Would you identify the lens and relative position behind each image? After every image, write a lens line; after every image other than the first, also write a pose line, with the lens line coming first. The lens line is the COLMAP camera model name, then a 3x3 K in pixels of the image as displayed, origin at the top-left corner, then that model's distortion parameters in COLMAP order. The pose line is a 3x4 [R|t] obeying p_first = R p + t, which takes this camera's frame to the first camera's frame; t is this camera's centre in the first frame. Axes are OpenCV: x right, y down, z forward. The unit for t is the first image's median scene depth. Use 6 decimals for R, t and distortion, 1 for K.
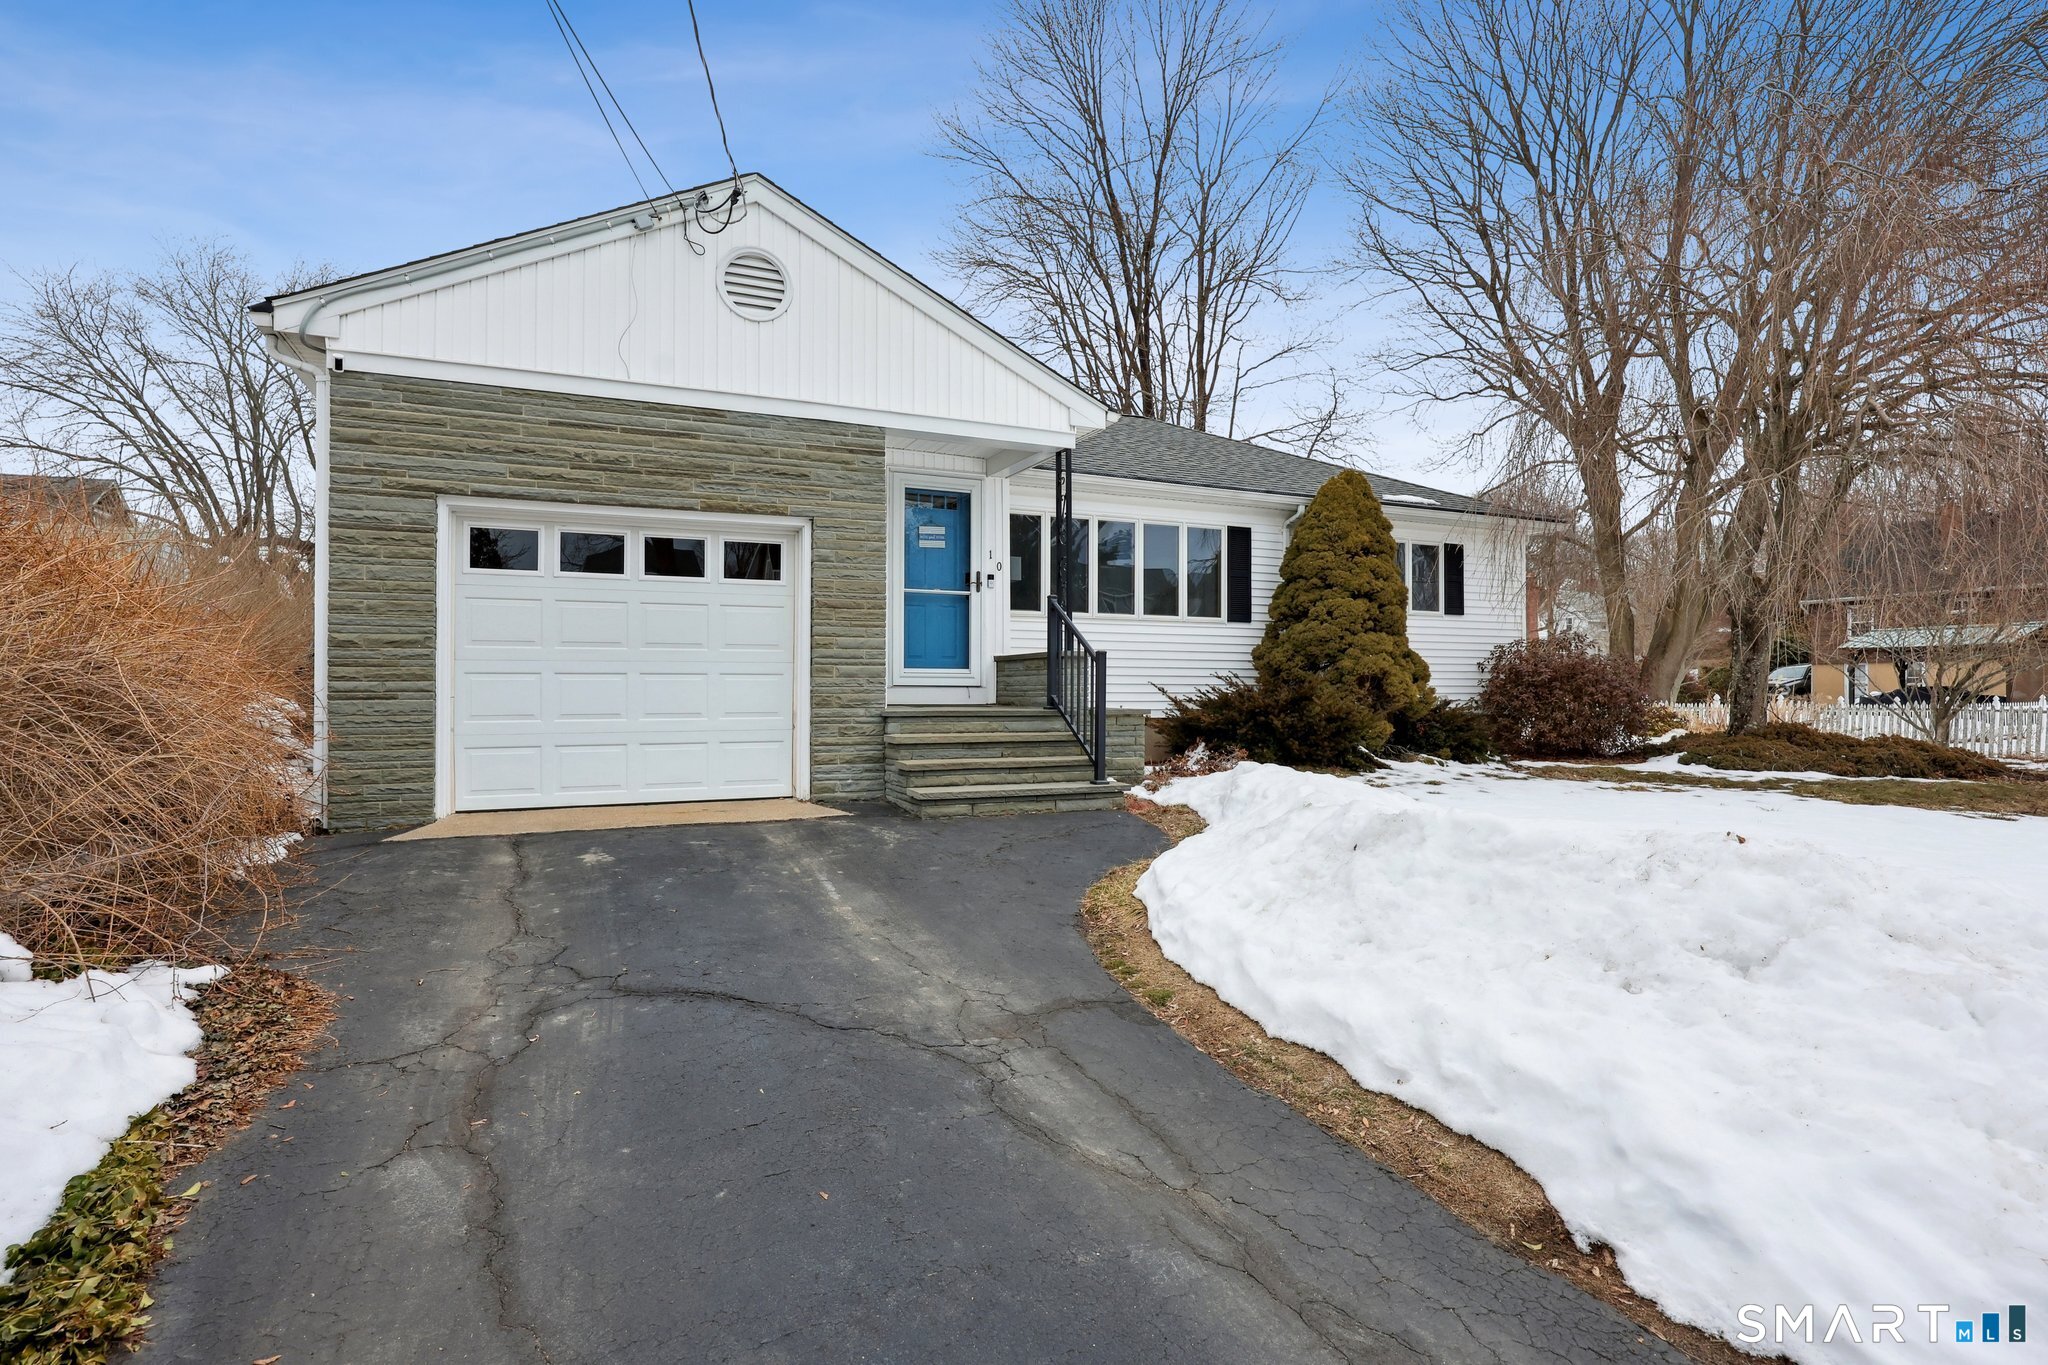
lens RADIAL K [[1055.1, 0, 1025.6], [0, 1055.1, 674.8], [0, 0, 1]] dist [-0.000027, 0.000112]
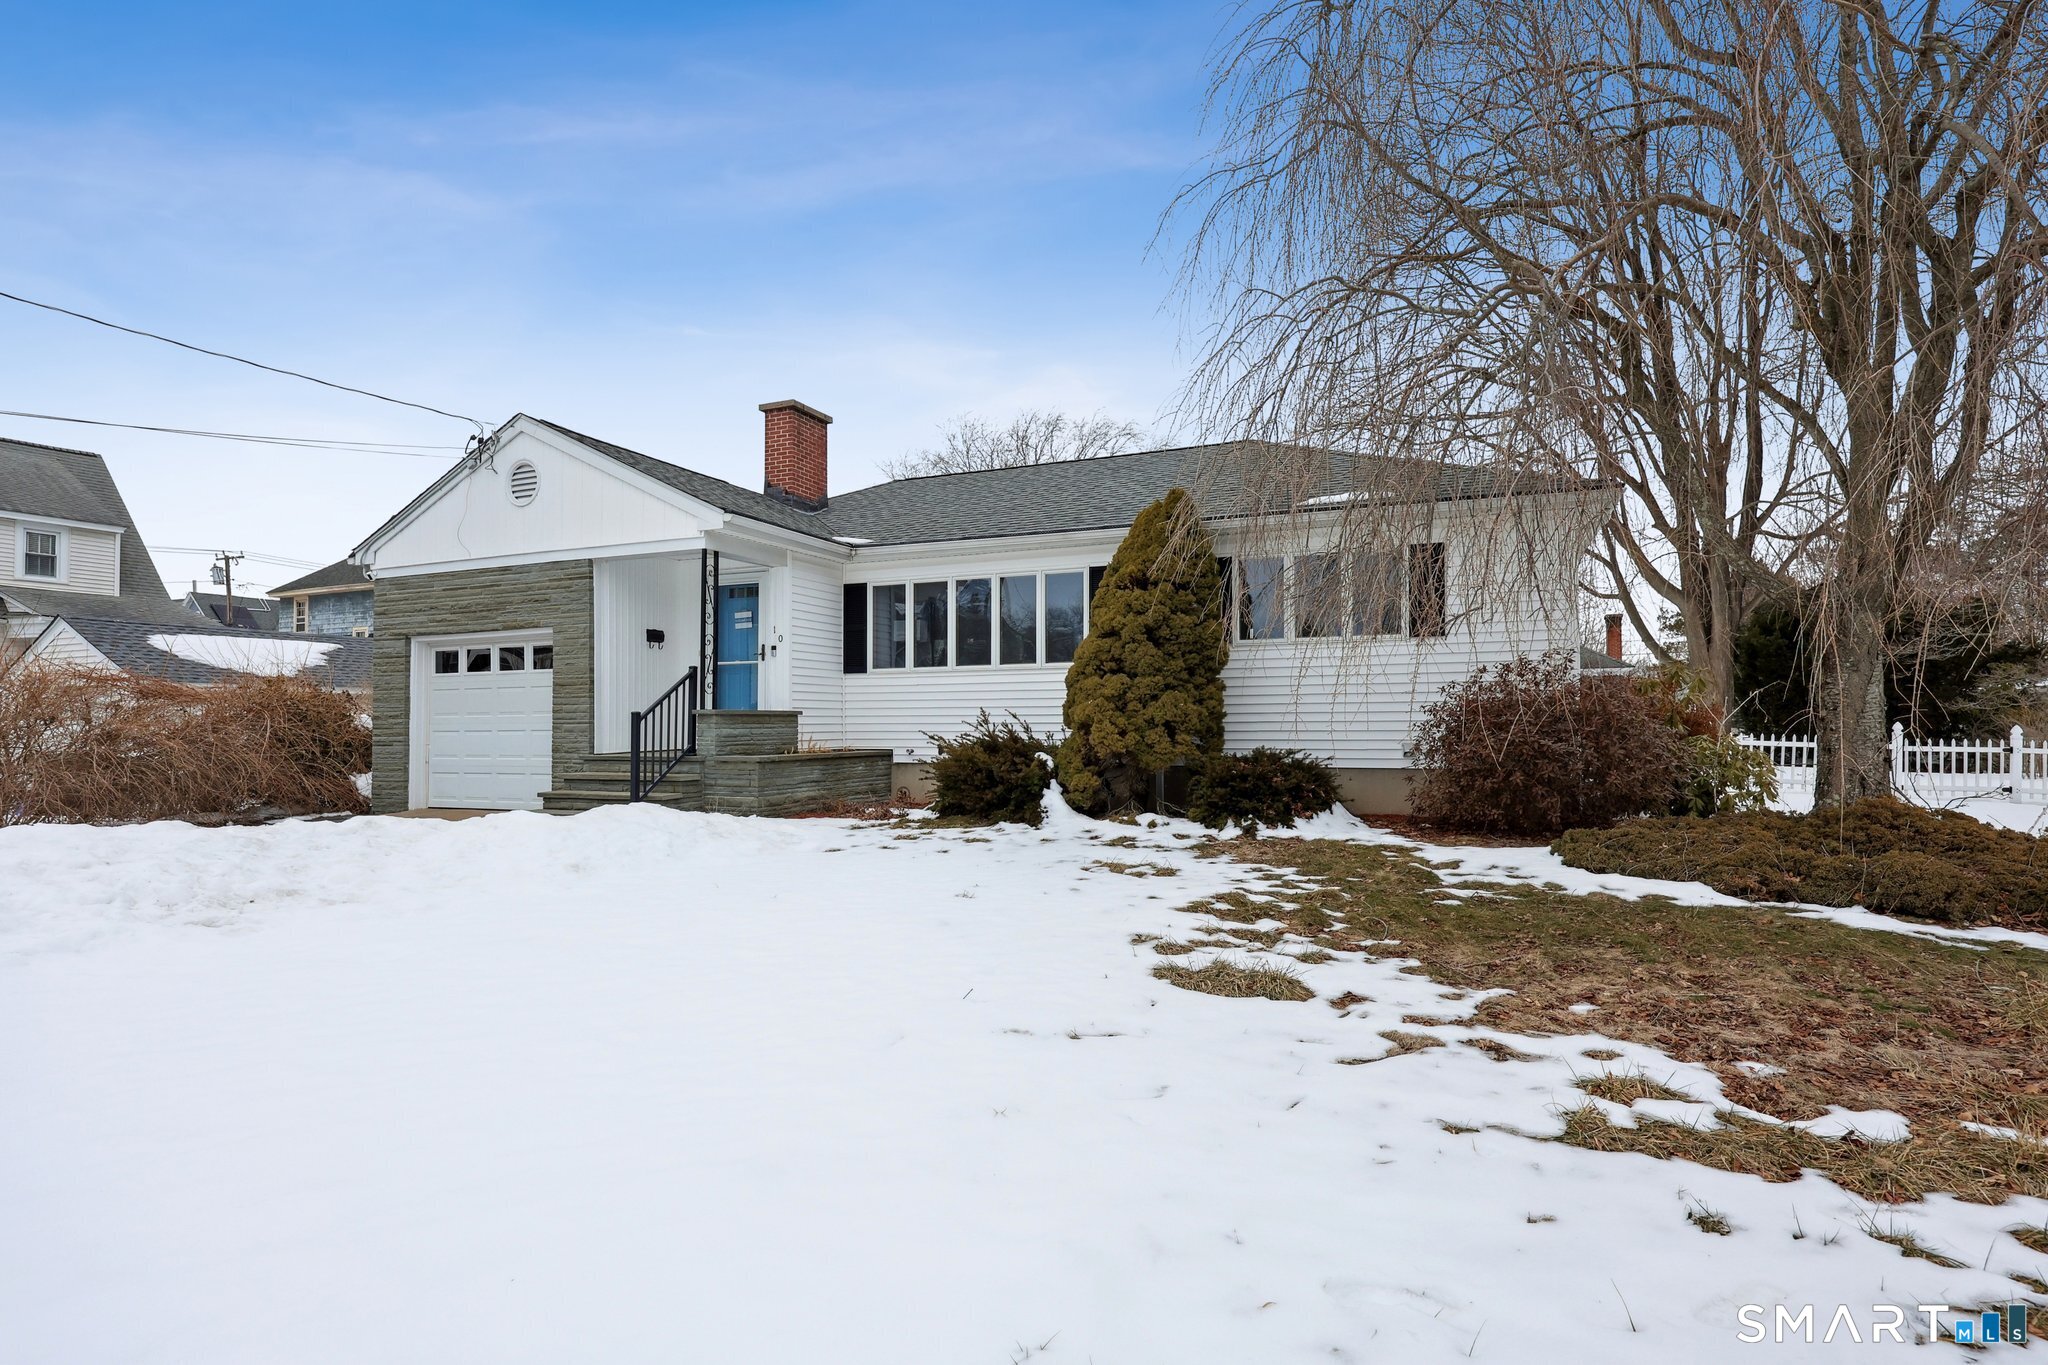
lens RADIAL K [[1018.8, 0, 1024.0], [0, 1018.8, 682.5], [0, 0, 1]] dist [-0.000451, 0.000058]
pose [[0.674130, -0.036273, -0.737721, 1.263317], [0.018640, 0.999311, -0.032102, -0.009340], [0.738377, 0.007890, 0.674342, 0.491299]]
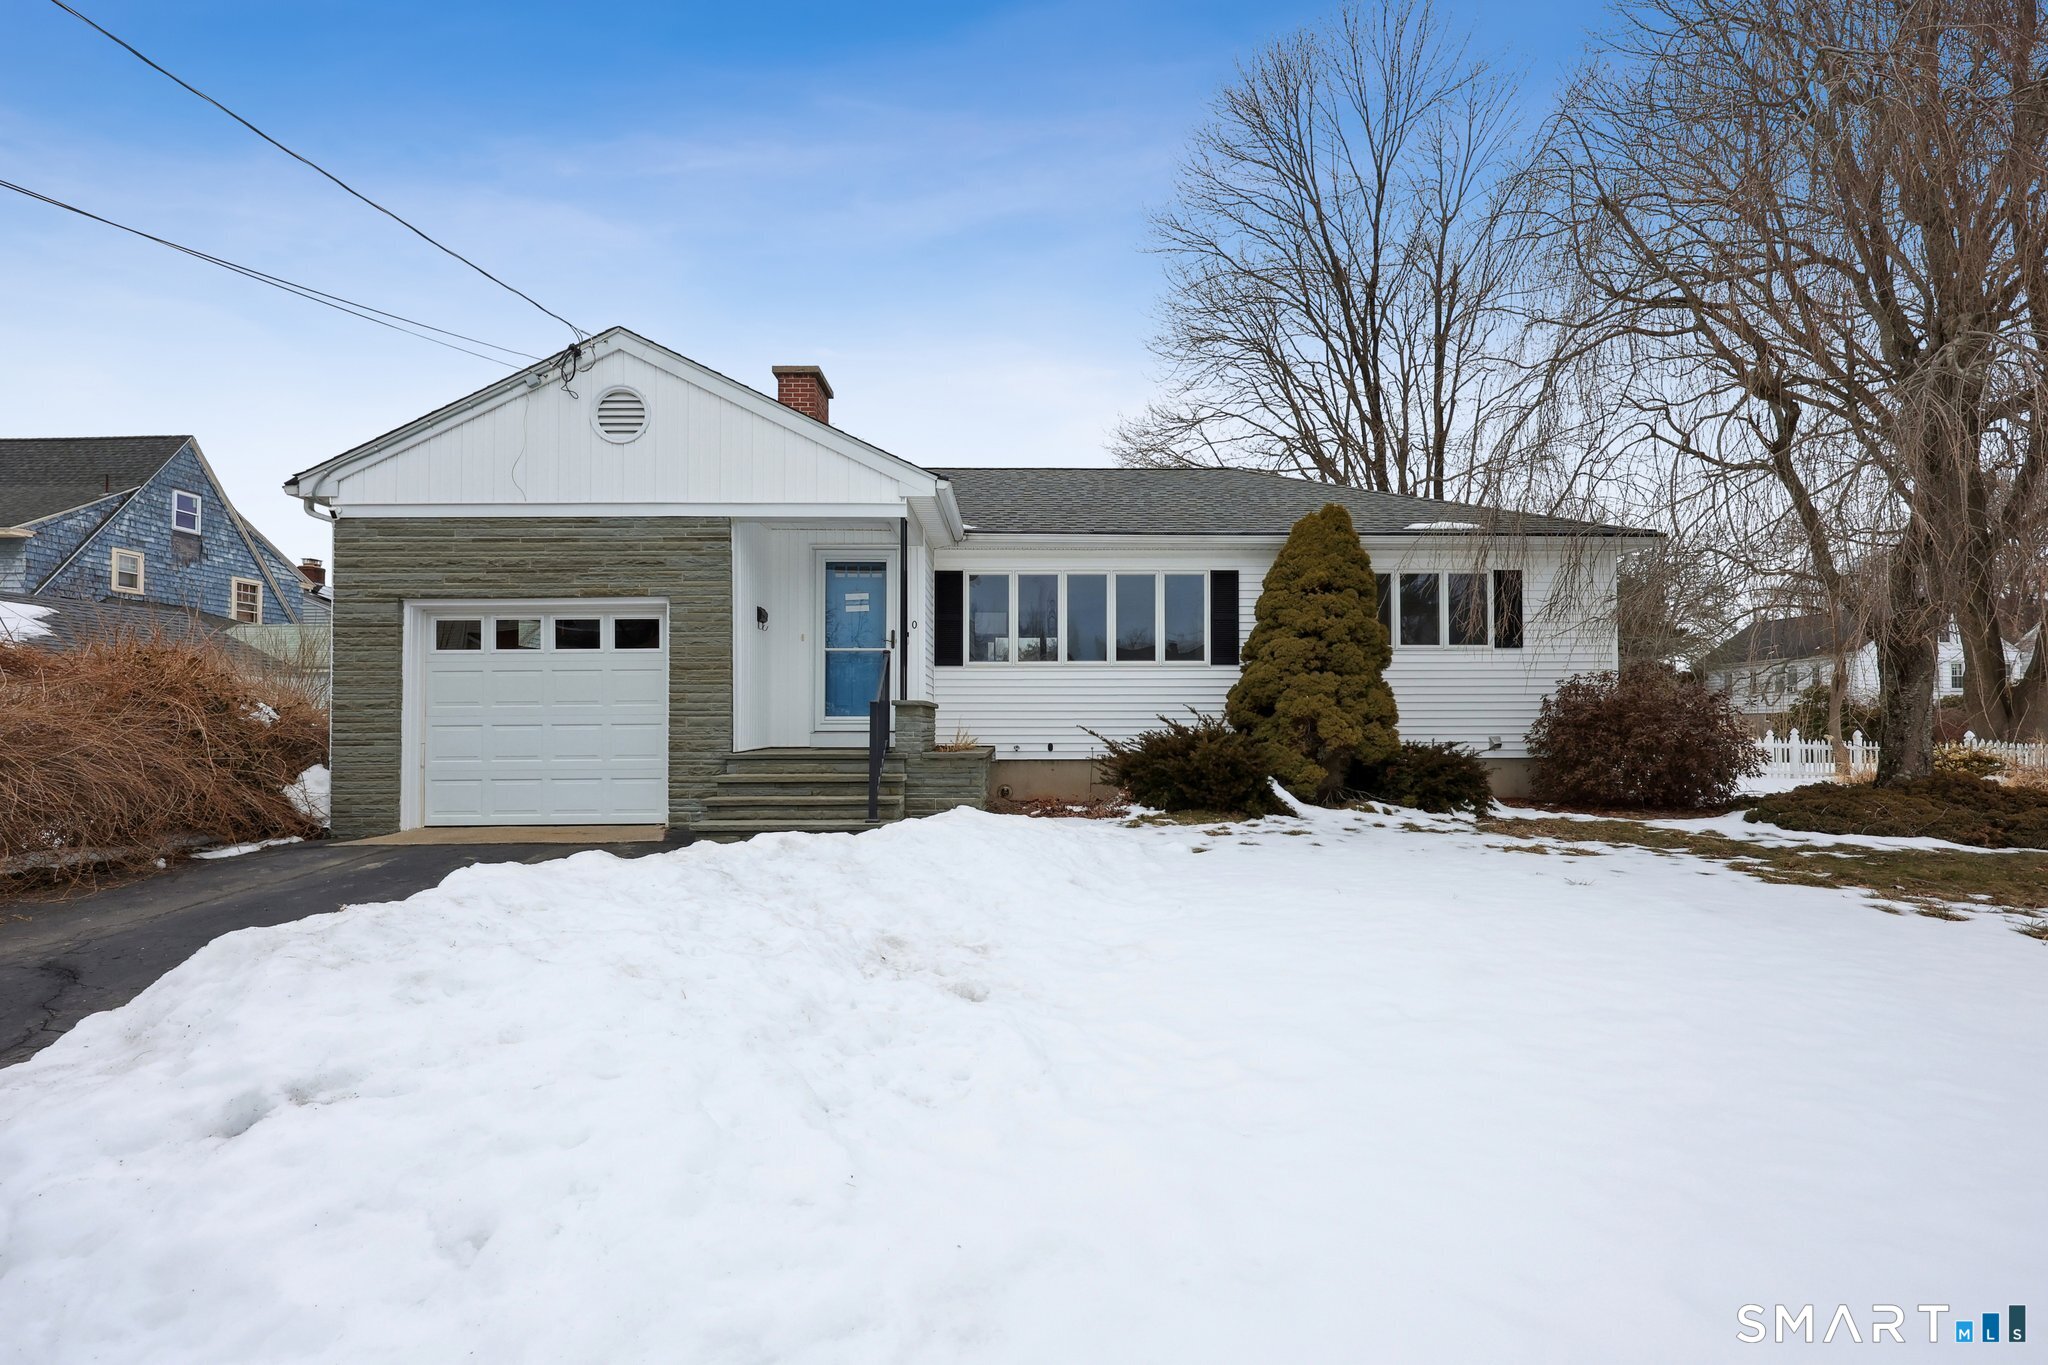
lens RADIAL K [[922.0, 0, 1024.4], [0, 922.0, 699.2], [0, 0, 1]] dist [0.001662, -0.000047]
pose [[0.915517, -0.018024, -0.401874, 0.577209], [0.011660, 0.999765, -0.018277, -0.004803], [0.402109, 0.012047, 0.915512, 0.177159]]
